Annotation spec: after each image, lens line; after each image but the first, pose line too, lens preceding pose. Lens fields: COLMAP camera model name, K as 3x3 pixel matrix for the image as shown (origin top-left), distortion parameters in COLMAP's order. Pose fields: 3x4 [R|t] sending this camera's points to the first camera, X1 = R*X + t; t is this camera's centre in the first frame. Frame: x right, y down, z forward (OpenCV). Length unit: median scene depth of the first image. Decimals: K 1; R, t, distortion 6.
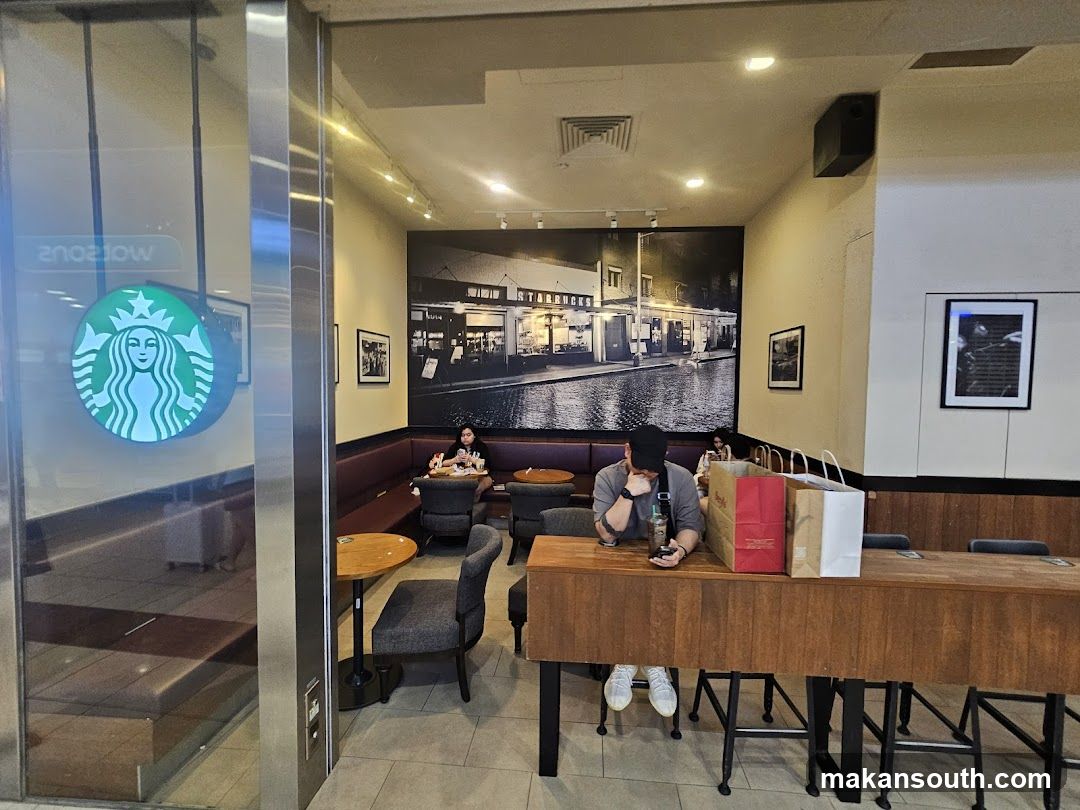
lens RADIAL K [[446.1, 0, 542.7], [0, 446.1, 404.1], [0, 0, 1]] dist [-0.002053, -0.000044]
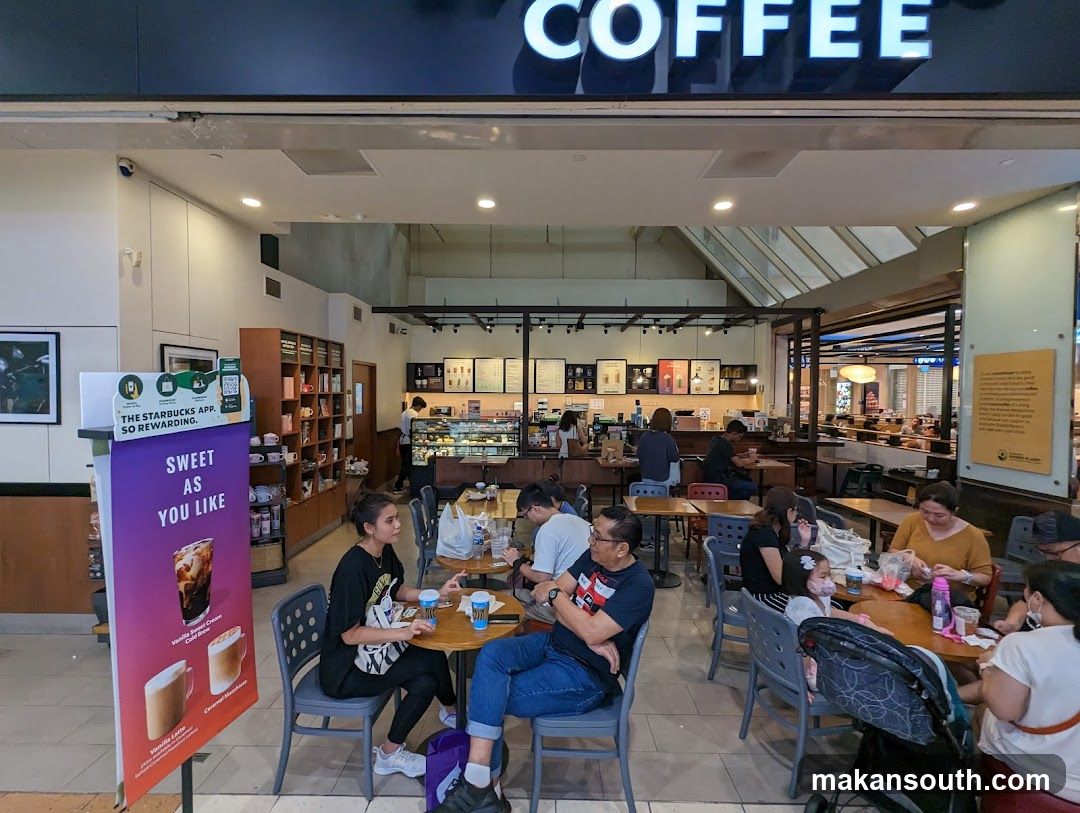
lens RADIAL K [[514.0, 0, 535.9], [0, 514.0, 407.0], [0, 0, 1]] dist [-0.000343, 0.000093]
pose [[0.998431, -0.006565, 0.055607, 1.171354], [0.007667, 0.999778, -0.019634, 0.001134], [-0.055466, 0.020029, 0.998260, -0.221632]]
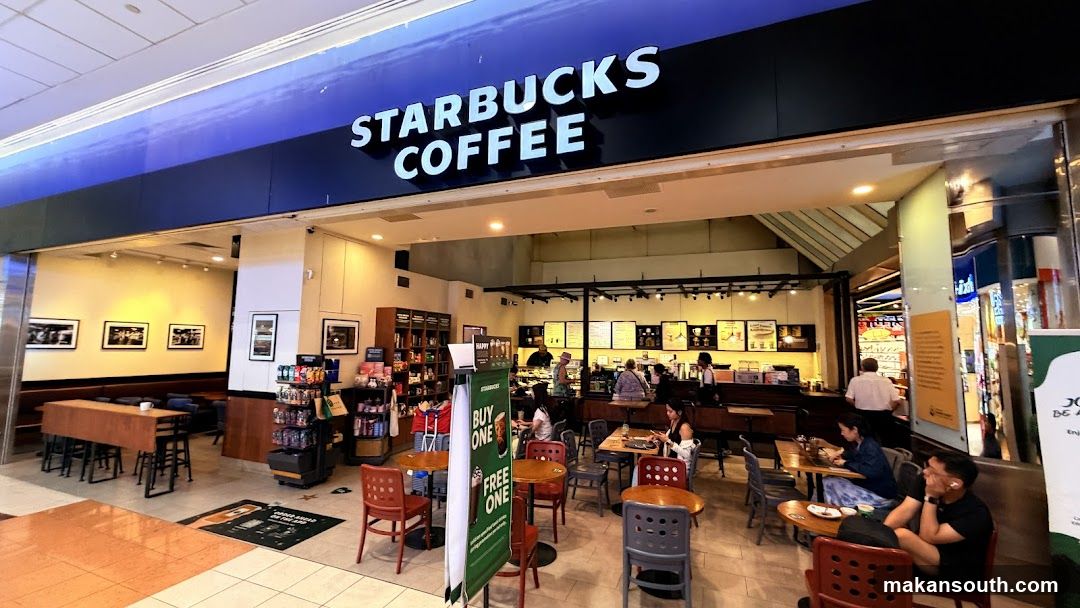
lens RADIAL K [[432.1, 0, 534.0], [0, 432.1, 304.5], [0, 0, 1]] dist [-0.000461, -0.000098]
pose [[0.949290, -0.027466, -0.313198, 1.576980], [-0.019845, 0.988956, -0.146876, 0.011994], [0.313774, 0.145643, 0.938261, -0.362625]]
